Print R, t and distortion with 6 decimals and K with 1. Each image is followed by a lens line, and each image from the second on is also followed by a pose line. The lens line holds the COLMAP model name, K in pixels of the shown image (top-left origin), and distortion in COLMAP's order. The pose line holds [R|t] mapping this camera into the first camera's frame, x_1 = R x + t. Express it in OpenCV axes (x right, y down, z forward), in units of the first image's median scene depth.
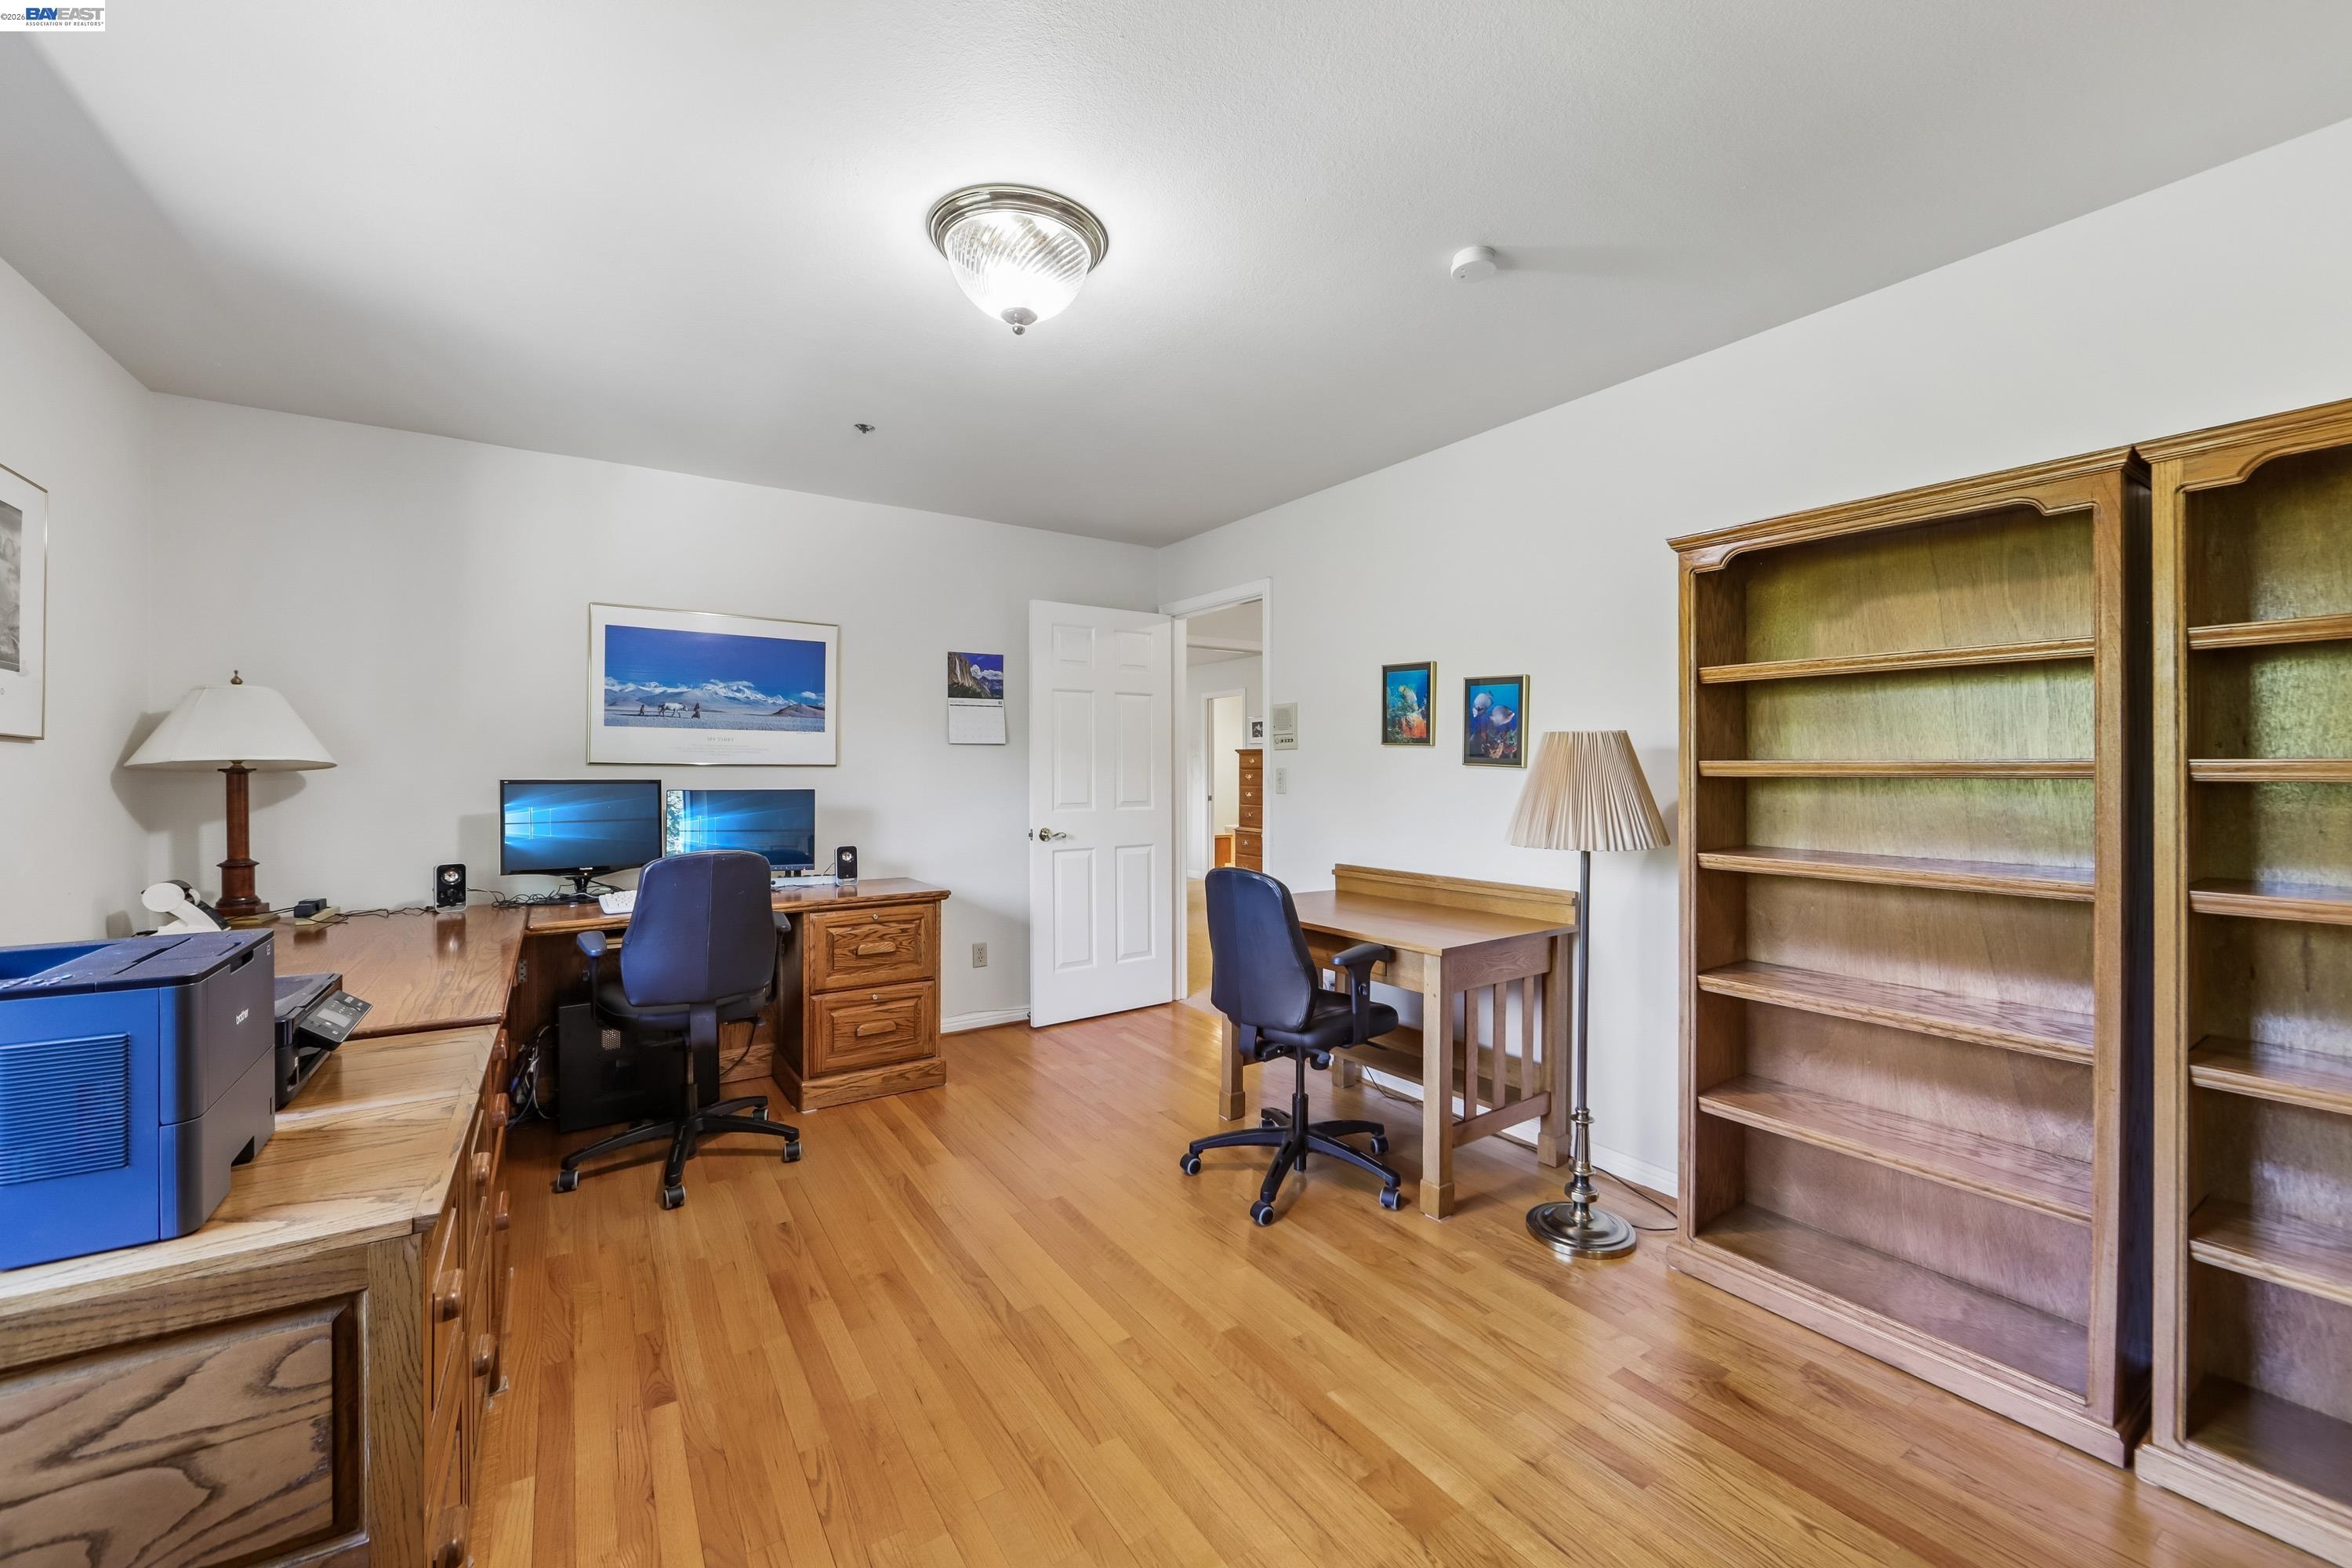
lens RADIAL K [[947.7, 0, 1182.0], [0, 947.7, 773.2], [0, 0, 1]] dist [-0.001185, 0.000171]
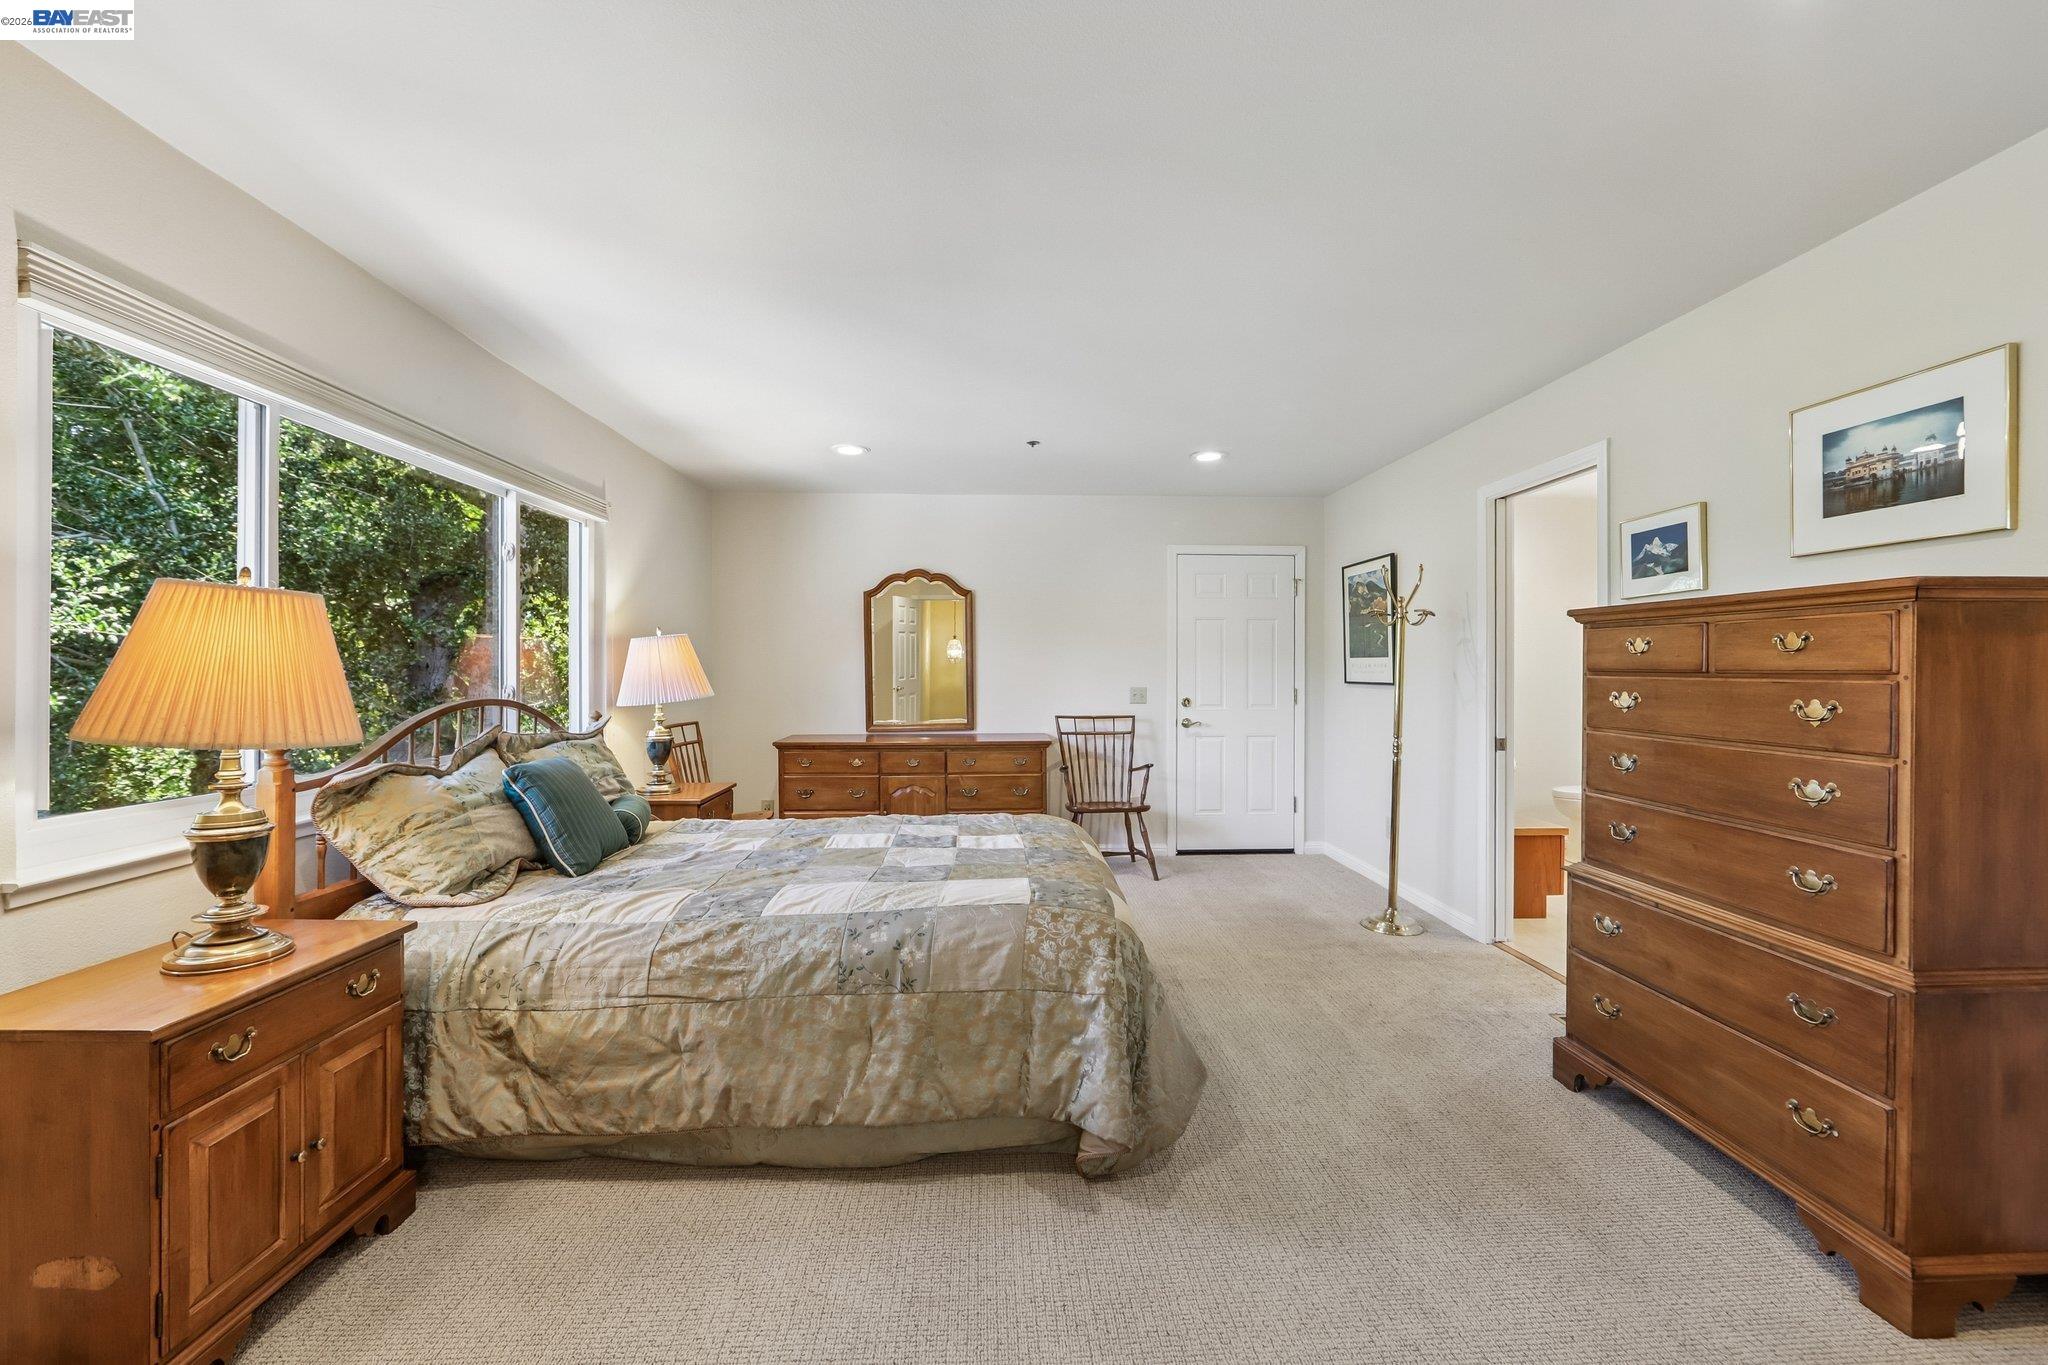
lens RADIAL K [[825.2, 0, 1029.3], [0, 825.2, 673.1], [0, 0, 1]] dist [-0.001185, 0.000171]
pose [[0.857928, 0.002510, -0.513763, 0.060077], [-0.004218, 0.999989, -0.002158, -0.004472], [0.513752, 0.004019, 0.857929, 0.929491]]
